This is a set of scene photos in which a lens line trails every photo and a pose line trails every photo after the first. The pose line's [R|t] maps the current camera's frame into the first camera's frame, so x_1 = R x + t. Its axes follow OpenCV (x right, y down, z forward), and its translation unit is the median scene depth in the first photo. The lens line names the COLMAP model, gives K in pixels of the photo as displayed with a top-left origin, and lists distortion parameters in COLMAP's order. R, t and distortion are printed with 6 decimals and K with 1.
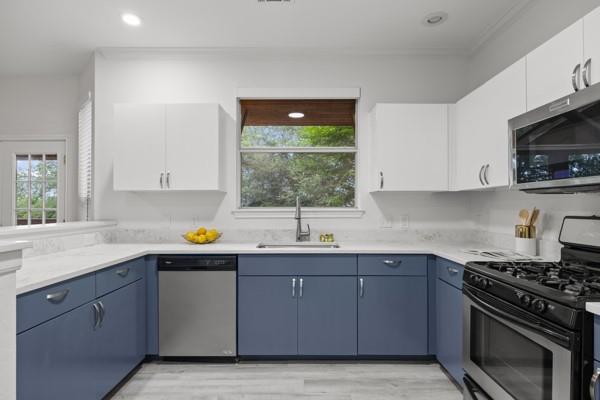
lens RADIAL K [[318.0, 0, 303.8], [0, 318.0, 202.8], [0, 0, 1]] dist [-0.005986, -0.000599]
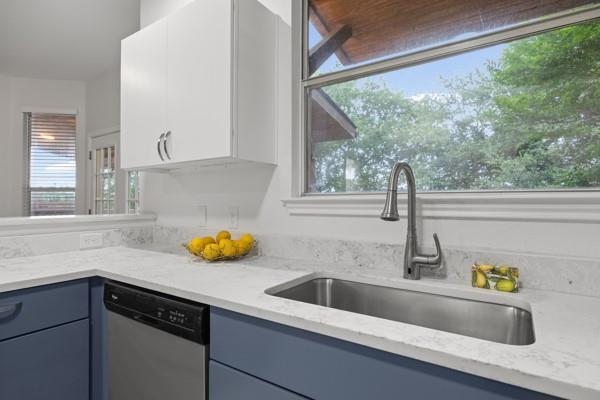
lens RADIAL K [[318.0, 0, 300.6], [0, 318.0, 198.0], [0, 0, 1]] dist [-0.005986, -0.000599]
pose [[0.825994, -0.006758, -0.563639, 0.091514], [0.005783, 0.999977, -0.003516, 0.025325], [0.563650, -0.000355, 0.826014, 0.605749]]
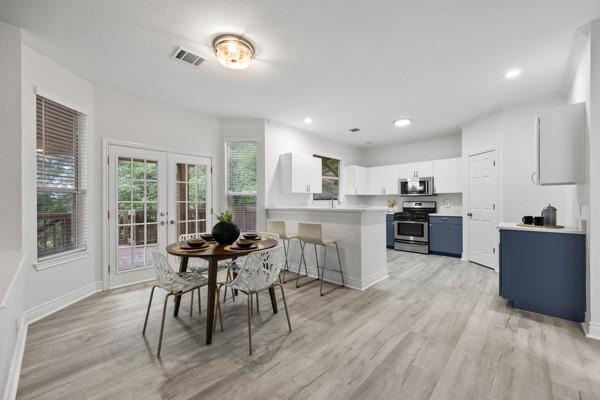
lens RADIAL K [[230.0, 0, 304.5], [0, 230.0, 201.1], [0, 0, 1]] dist [0.013502, -0.000519]
pose [[0.697169, -0.004079, 0.716895, -1.540972], [0.000280, 0.999985, 0.005417, 0.011640], [-0.716906, -0.003576, 0.697160, -0.159194]]
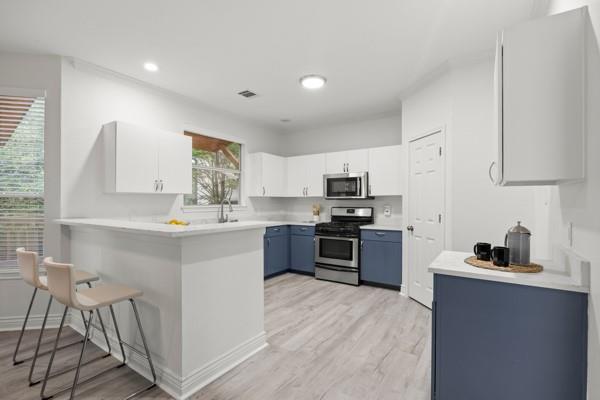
lens RADIAL K [[271.8, 0, 299.8], [0, 271.8, 201.6], [0, 0, 1]] dist [-0.004257, -0.000100]
pose [[0.571031, 0.002378, 0.820925, -0.965661], [-0.007569, 0.999969, 0.002368, -0.009228], [-0.820894, -0.007566, 0.571031, -0.159789]]
